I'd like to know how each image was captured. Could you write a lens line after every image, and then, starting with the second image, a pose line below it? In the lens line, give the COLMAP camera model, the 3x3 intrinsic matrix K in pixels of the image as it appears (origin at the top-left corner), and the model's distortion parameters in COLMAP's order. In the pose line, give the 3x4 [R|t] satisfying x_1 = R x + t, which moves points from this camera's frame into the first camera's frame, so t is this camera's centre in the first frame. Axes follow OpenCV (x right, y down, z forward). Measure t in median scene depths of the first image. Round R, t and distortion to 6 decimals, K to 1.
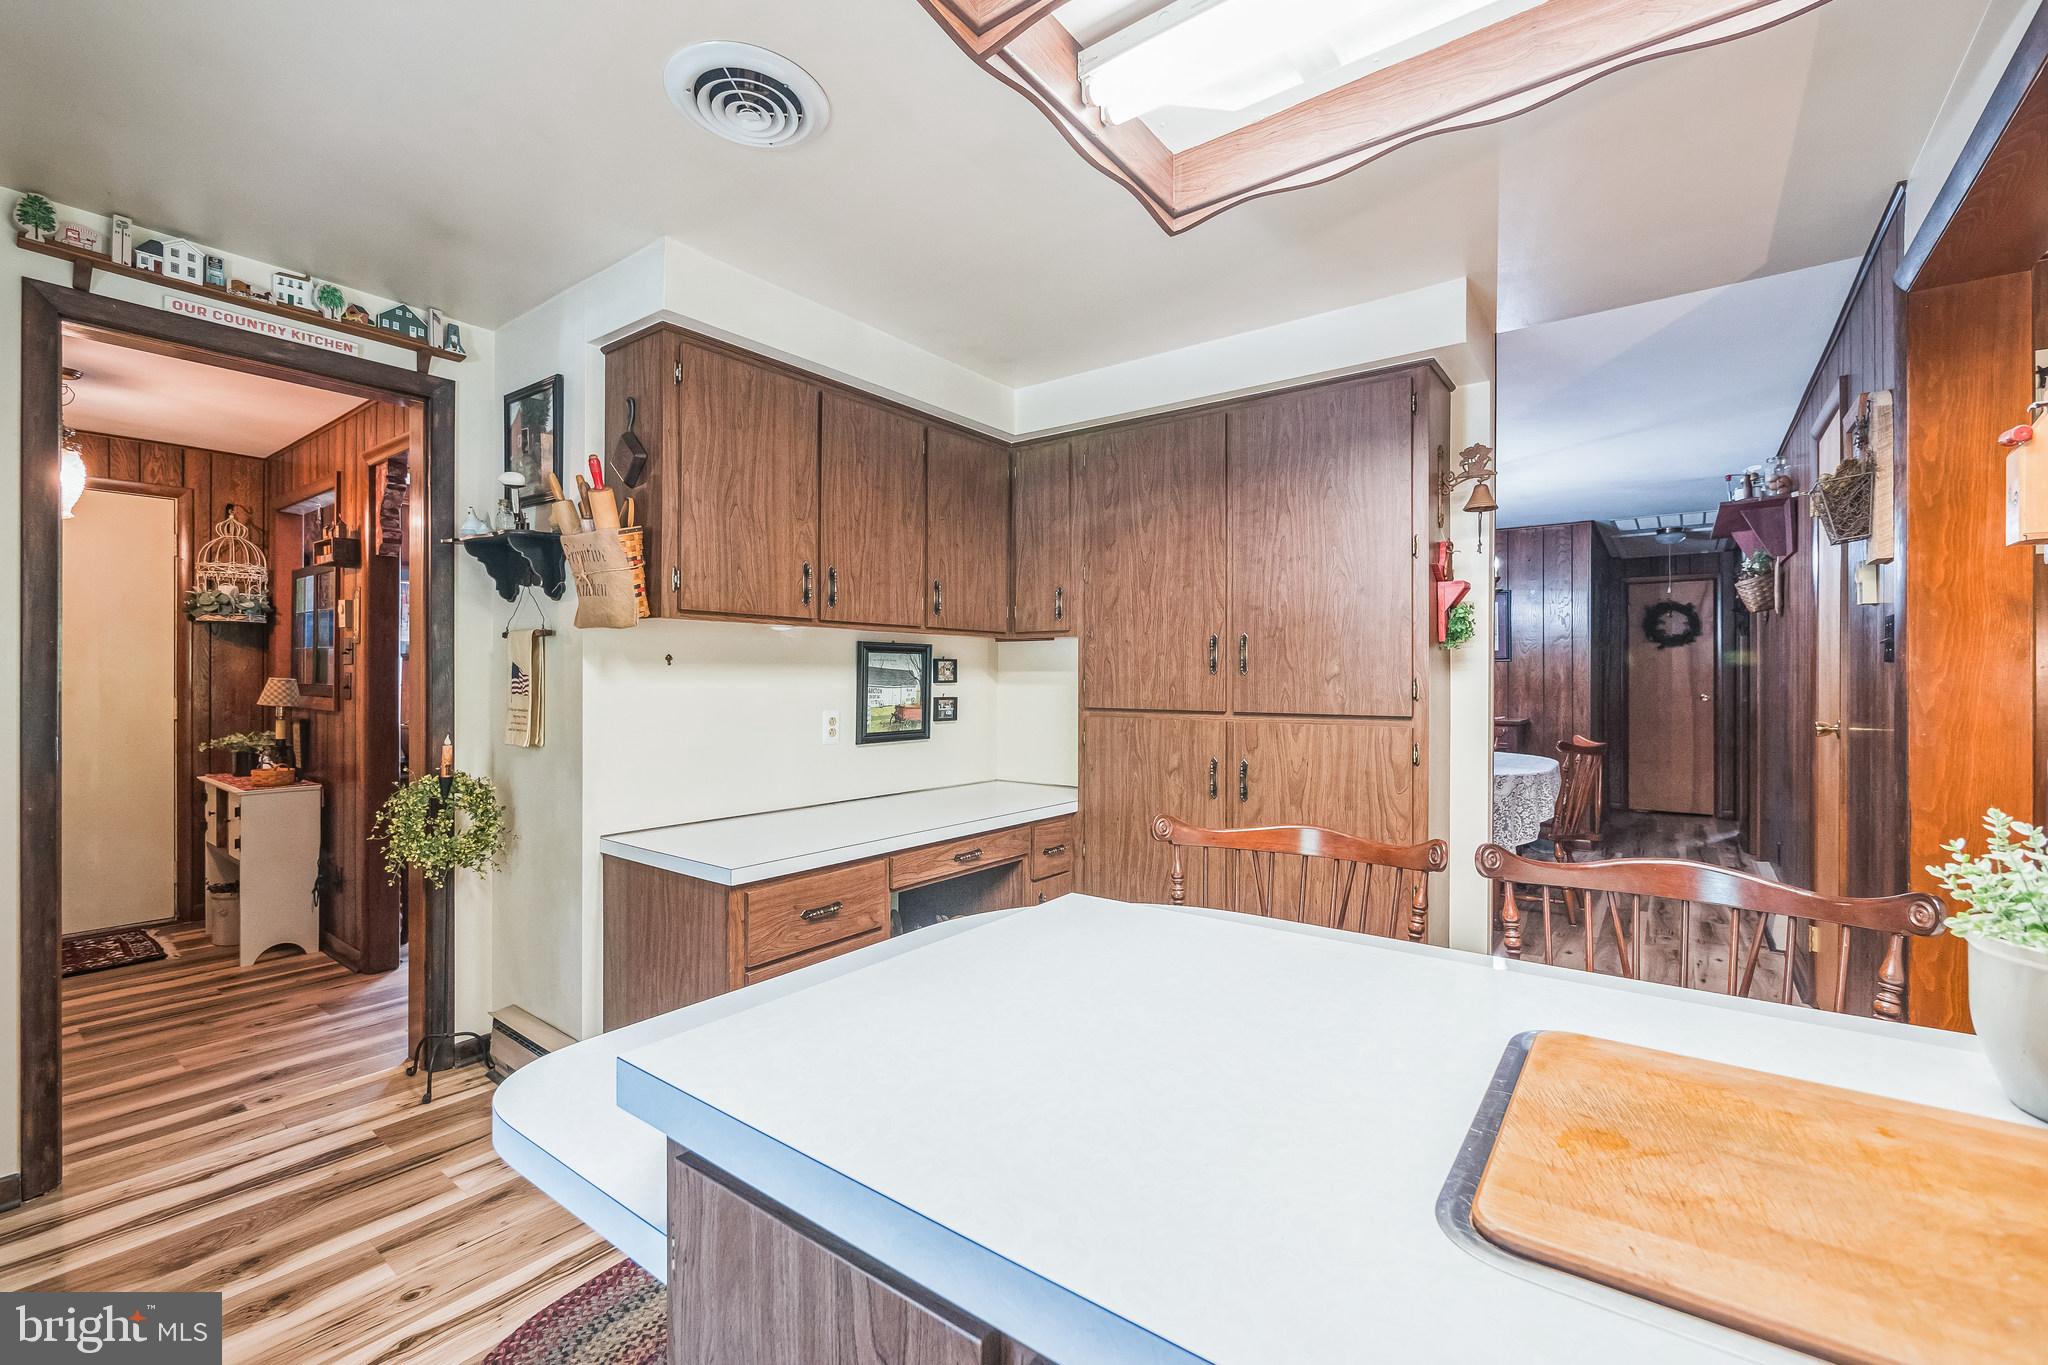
lens RADIAL K [[884.5, 0, 1015.6], [0, 884.5, 679.0], [0, 0, 1]] dist [-0.004628, -0.001319]
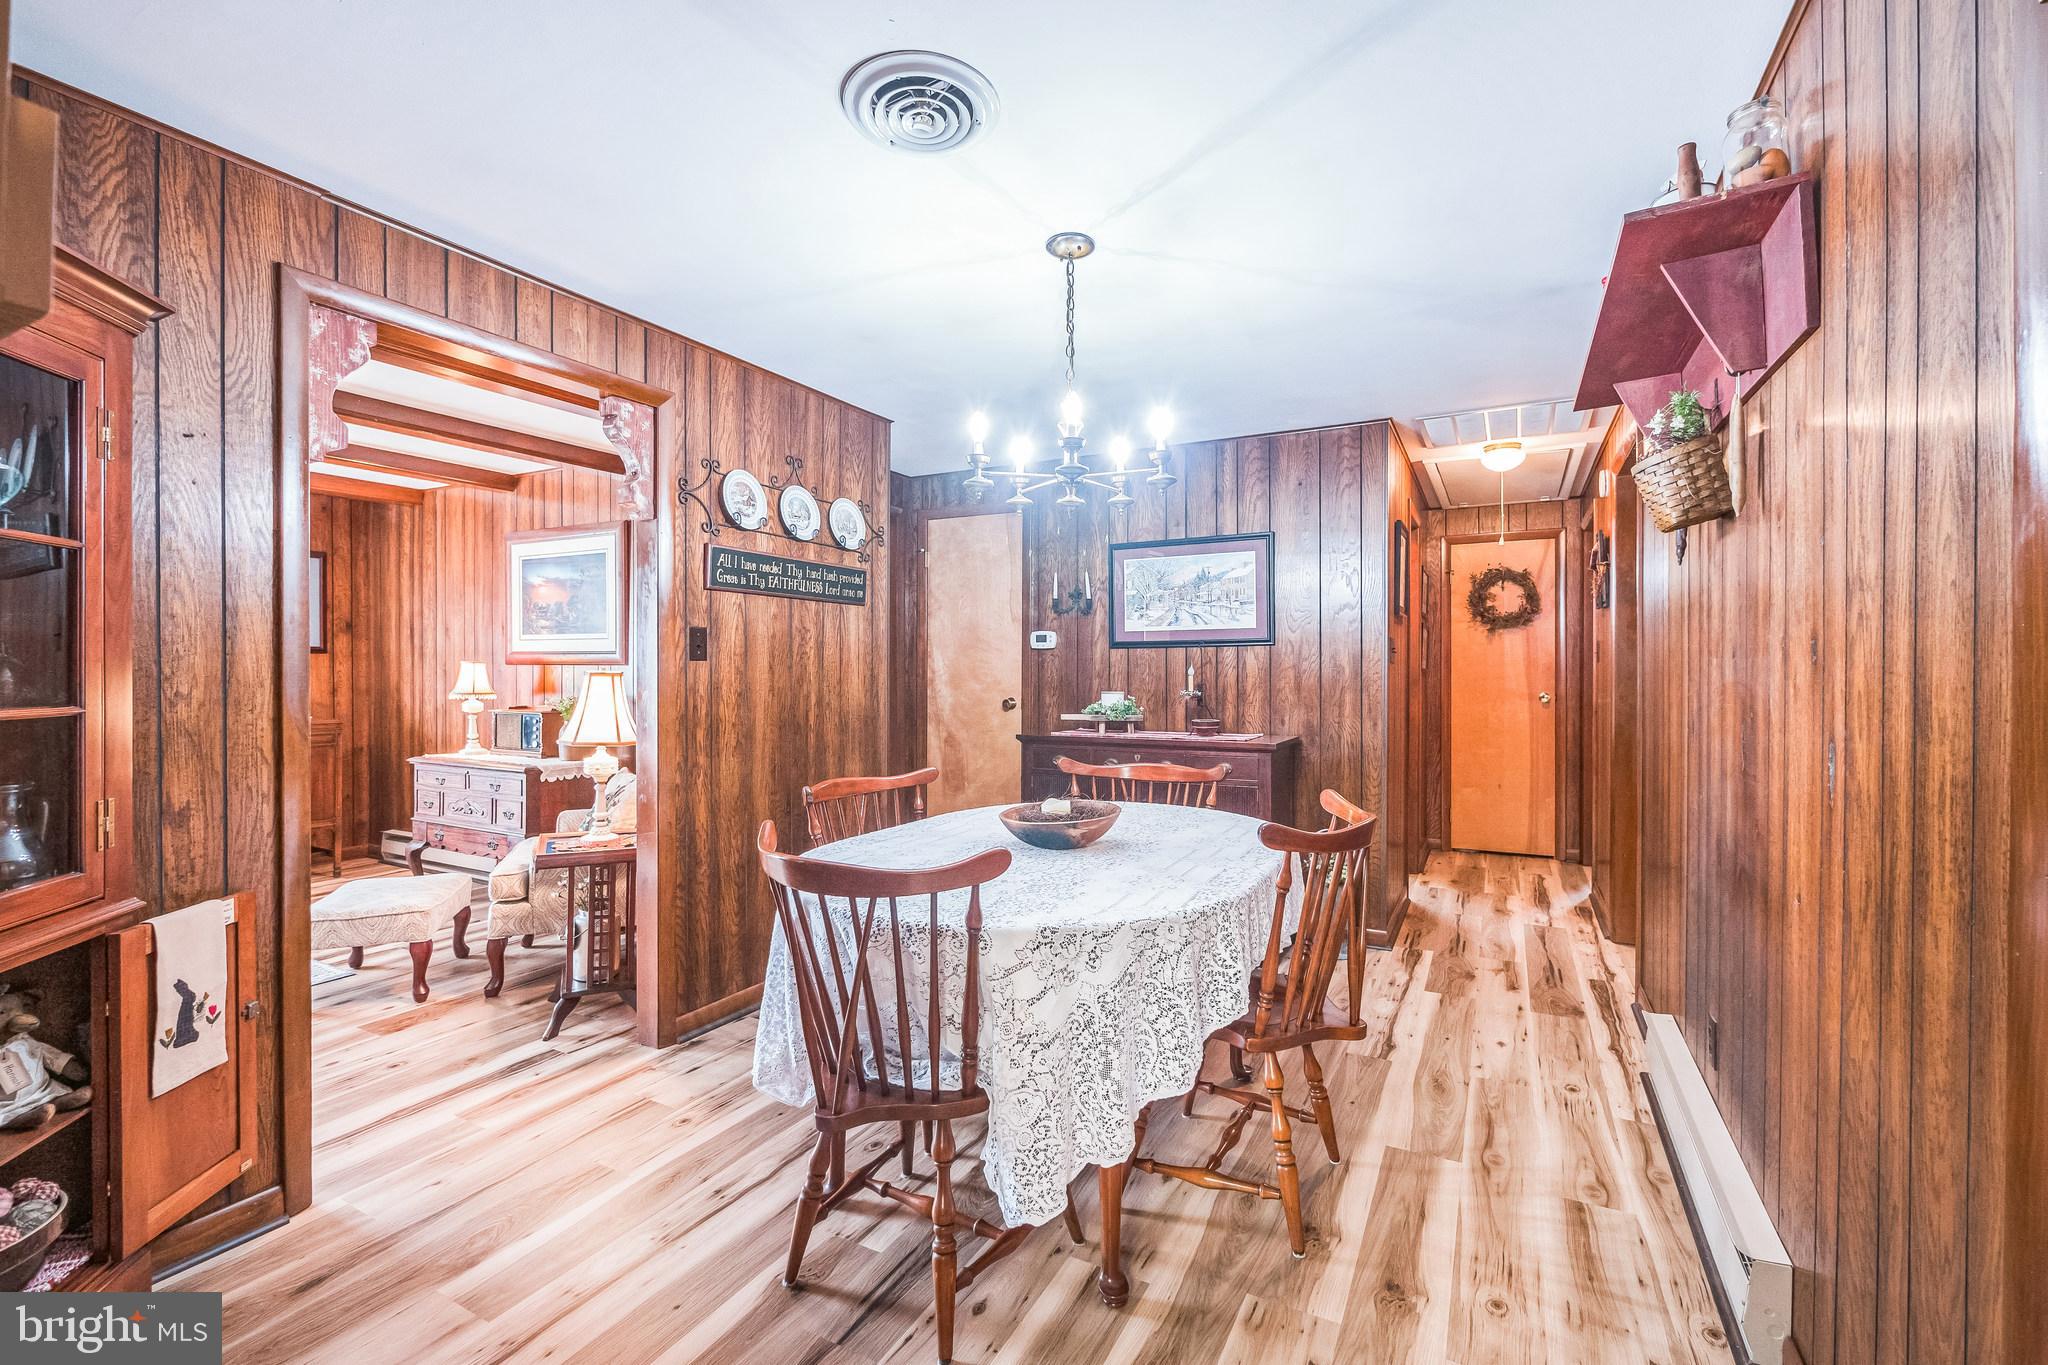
lens RADIAL K [[884.5, 0, 1044.0], [0, 884.5, 679.1], [0, 0, 1]] dist [-0.004628, -0.001319]
pose [[0.986822, -0.002419, 0.161794, 0.297833], [0.001596, 0.999985, 0.005213, 0.000511], [-0.161804, -0.004886, 0.986811, 0.404767]]
